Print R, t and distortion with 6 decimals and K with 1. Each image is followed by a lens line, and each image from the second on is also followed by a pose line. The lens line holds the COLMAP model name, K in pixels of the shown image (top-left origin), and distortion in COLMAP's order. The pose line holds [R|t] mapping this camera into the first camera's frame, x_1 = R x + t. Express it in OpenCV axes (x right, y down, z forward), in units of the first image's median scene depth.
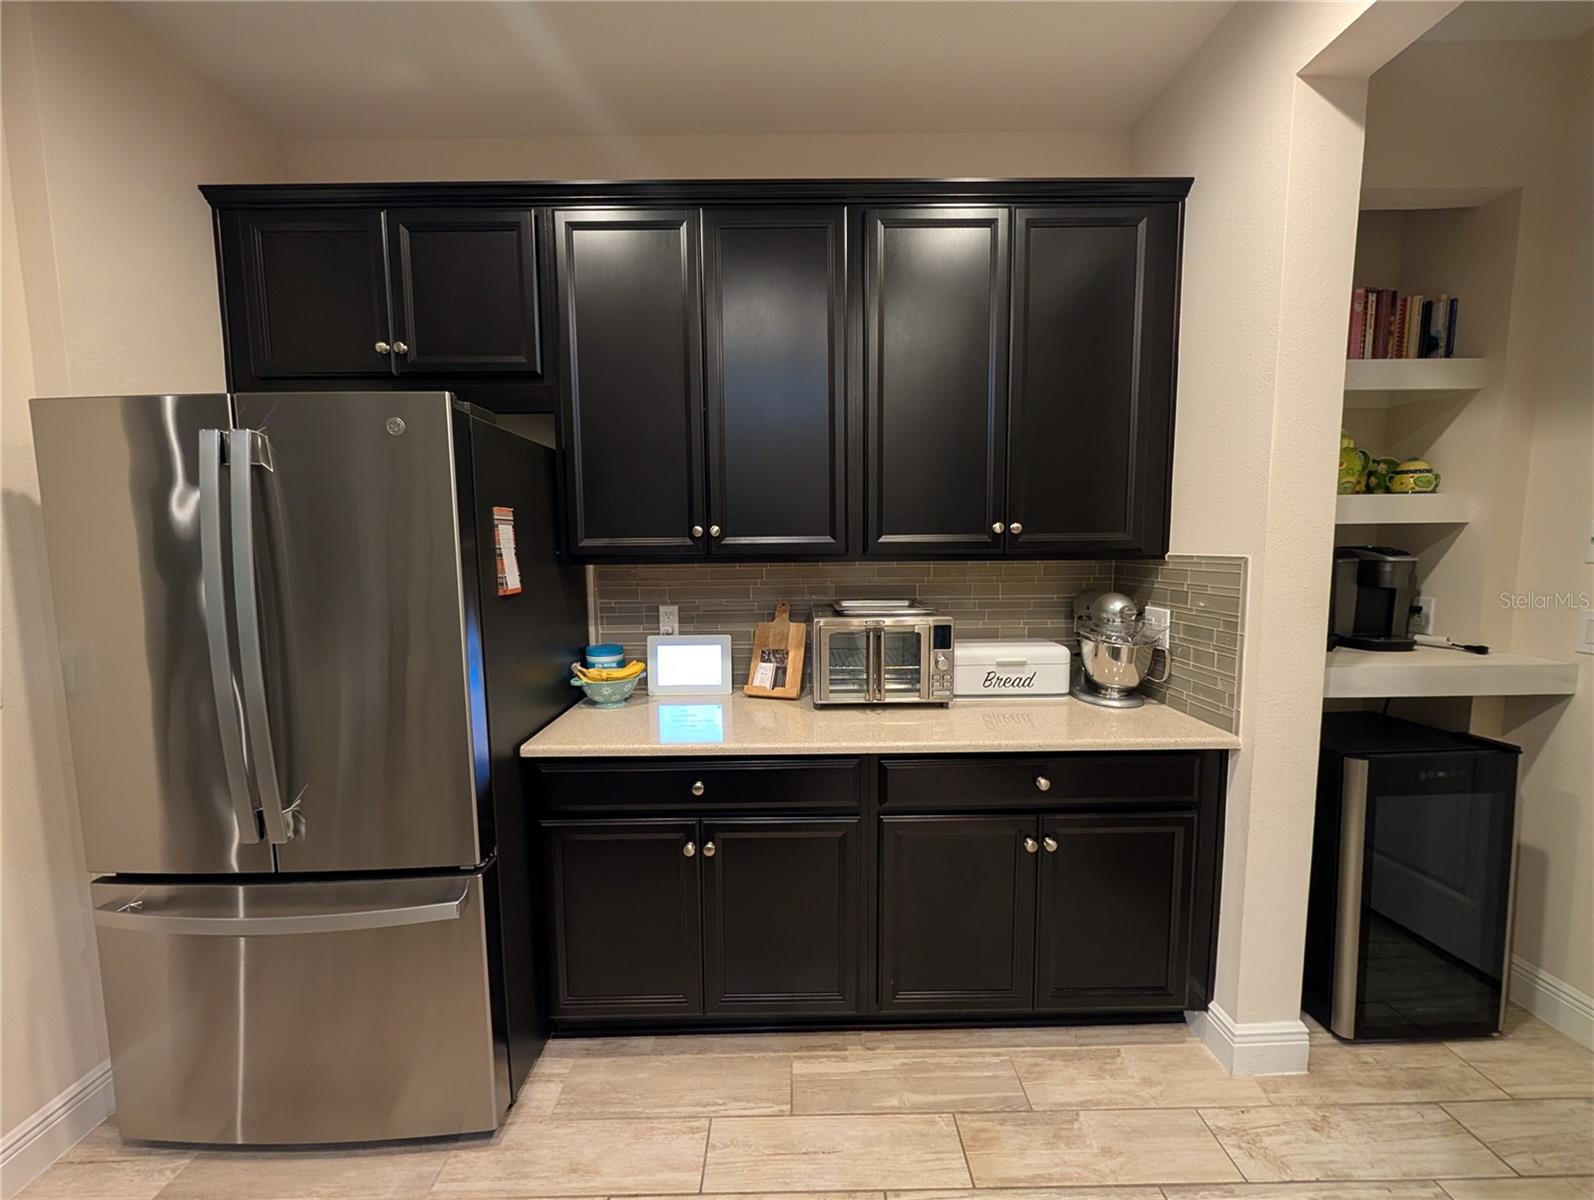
lens RADIAL K [[611.2, 0, 794.2], [0, 611.2, 601.4], [0, 0, 1]] dist [-0.000232, 0.000072]
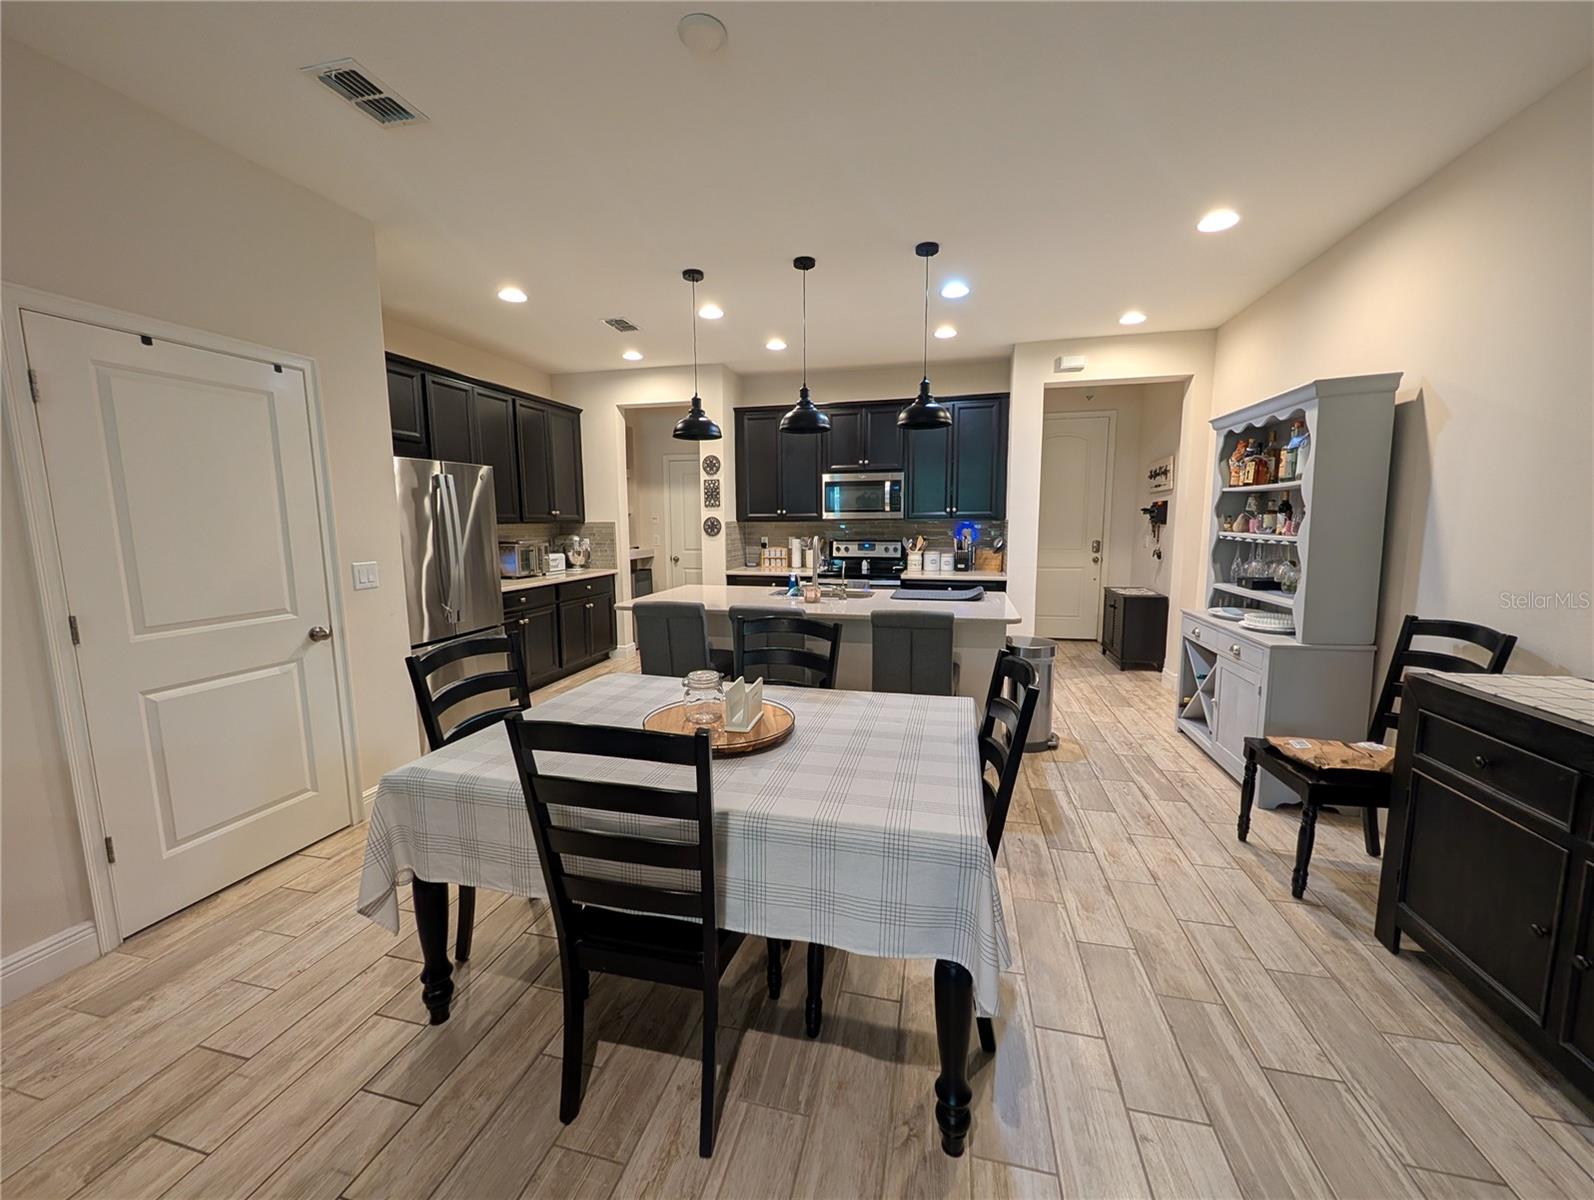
lens RADIAL K [[611.2, 0, 793.4], [0, 611.2, 600.1], [0, 0, 1]] dist [-0.000232, 0.000072]
pose [[0.247660, -0.118901, 0.961523, -2.271402], [0.090277, 0.990955, 0.099288, 0.110502], [-0.964632, 0.062214, 0.256154, -0.859289]]
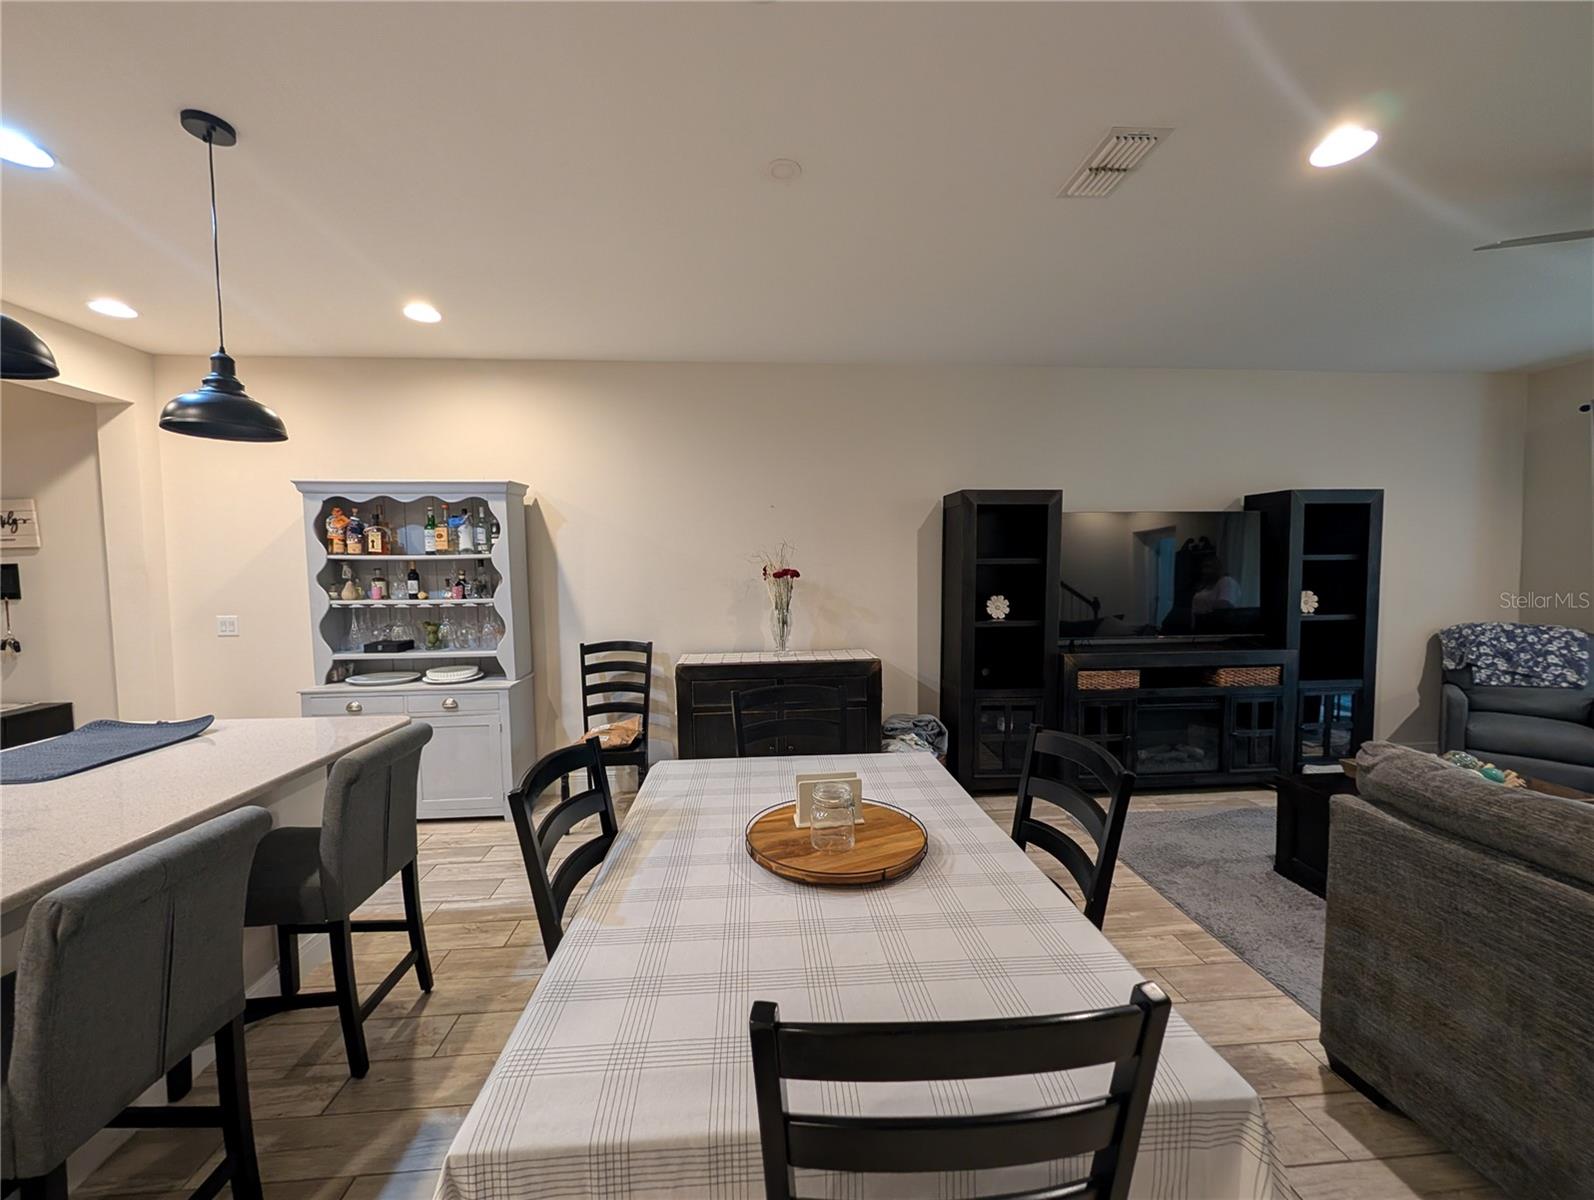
lens RADIAL K [[611.2, 0, 797.3], [0, 611.2, 598.8], [0, 0, 1]] dist [-0.000232, 0.000072]
pose [[-0.996887, 0.026461, -0.074267, -1.279209], [0.015825, 0.989983, 0.140298, -0.034270], [0.077235, 0.138685, -0.987320, 0.269602]]
